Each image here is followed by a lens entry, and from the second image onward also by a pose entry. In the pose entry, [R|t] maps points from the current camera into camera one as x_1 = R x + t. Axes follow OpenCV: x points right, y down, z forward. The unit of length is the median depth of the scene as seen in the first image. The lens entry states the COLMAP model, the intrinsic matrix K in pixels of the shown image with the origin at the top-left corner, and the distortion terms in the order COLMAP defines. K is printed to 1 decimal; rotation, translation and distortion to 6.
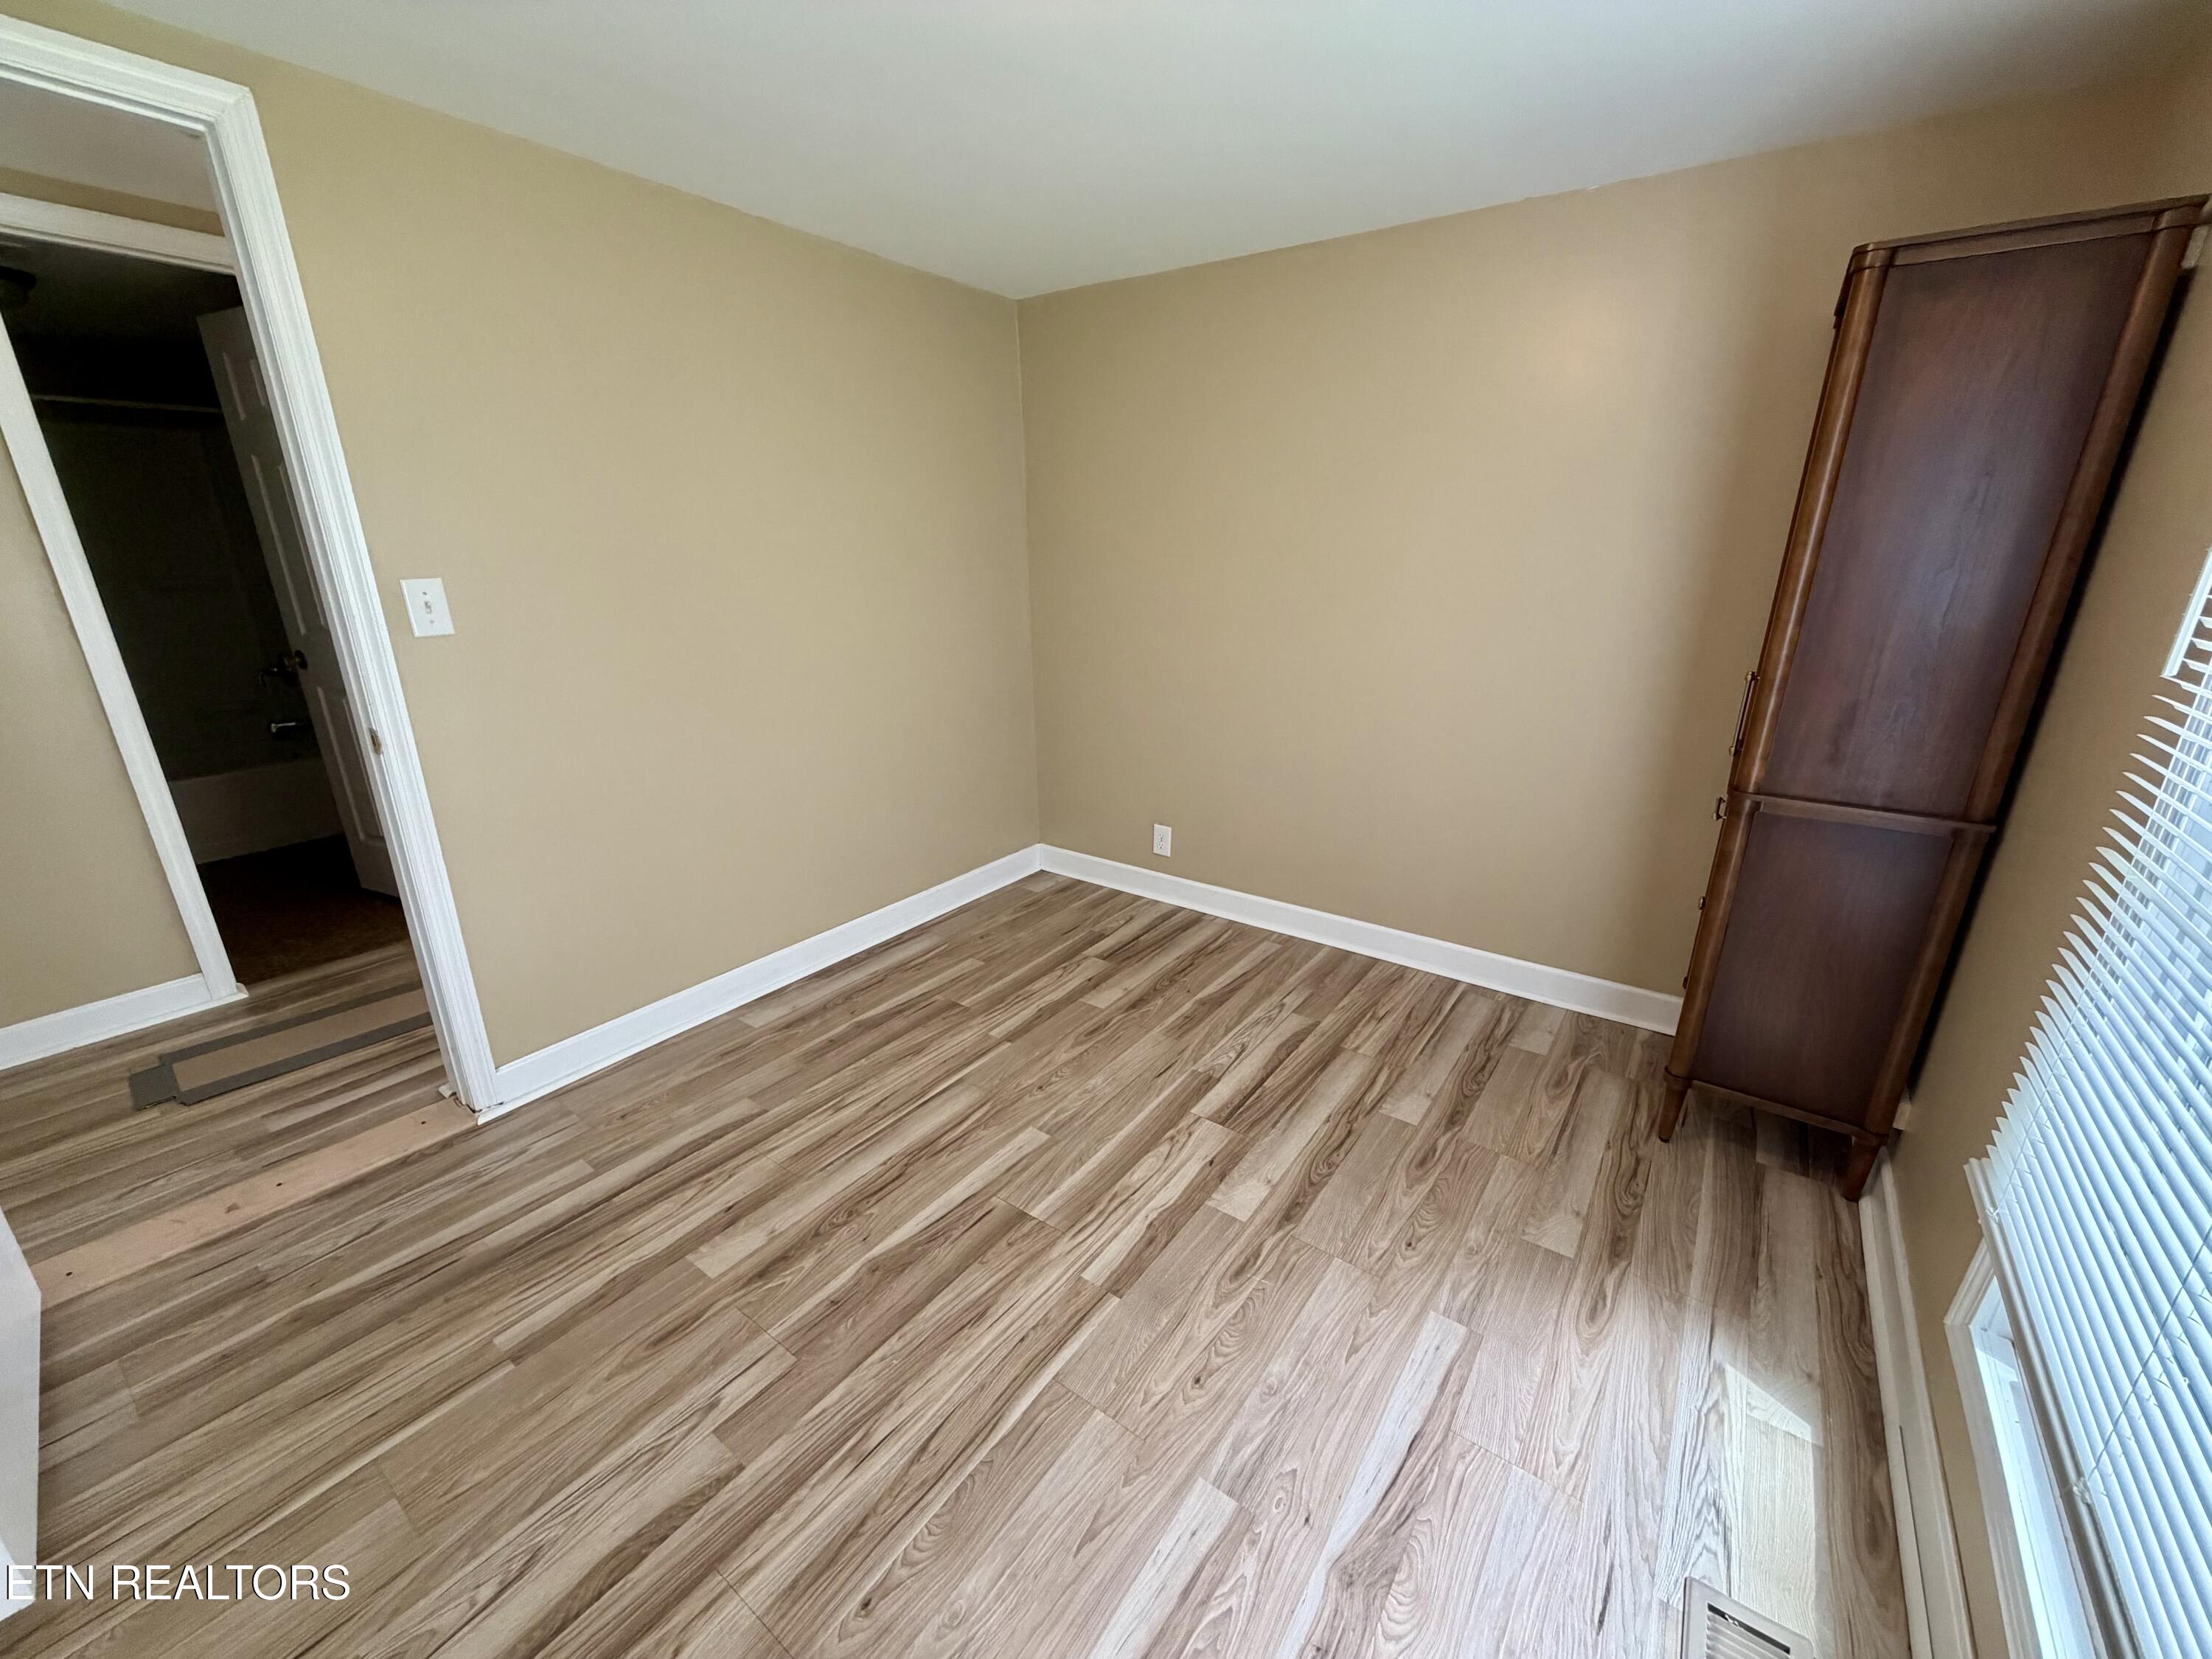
lens RADIAL K [[883.6, 0, 1096.7], [0, 883.6, 842.3], [0, 0, 1]] dist [-0.000480, -0.000336]
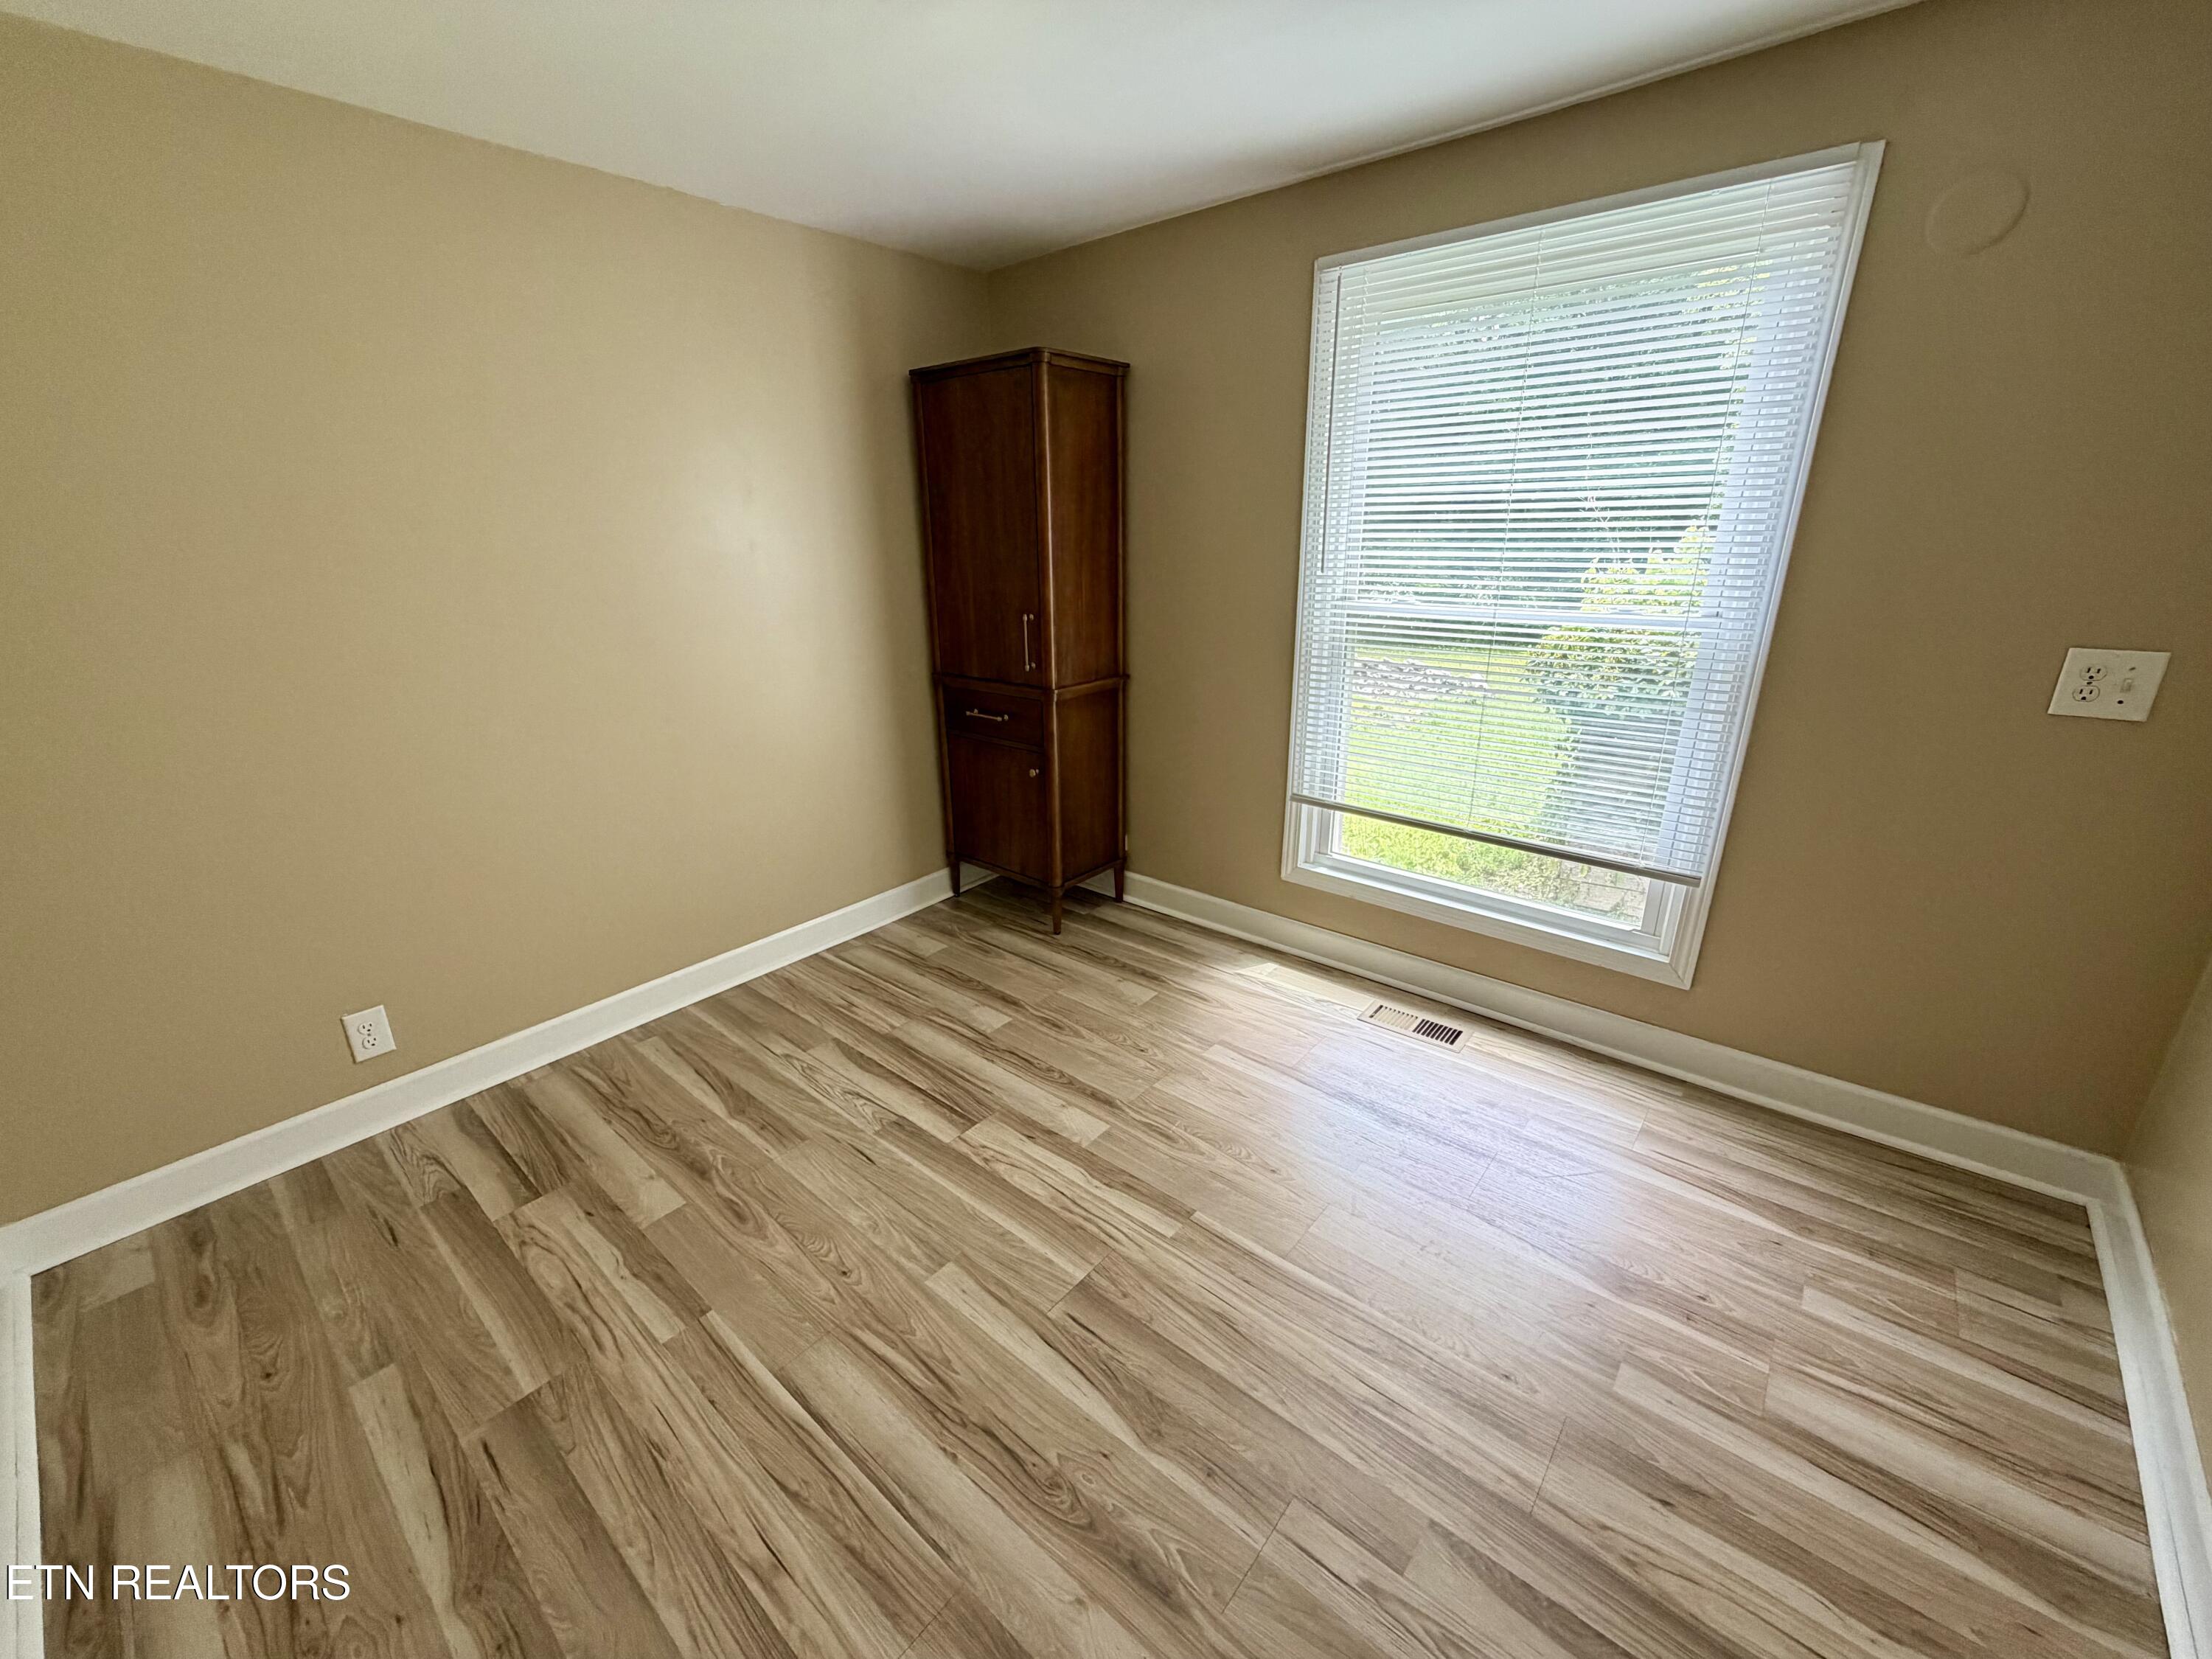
lens RADIAL K [[883.6, 0, 1113.3], [0, 883.6, 835.9], [0, 0, 1]] dist [-0.000480, -0.000336]
pose [[0.061673, -0.326731, 0.943103, -0.656807], [0.340911, 0.894971, 0.287762, -0.192889], [-0.938070, 0.303767, 0.166582, 0.585588]]
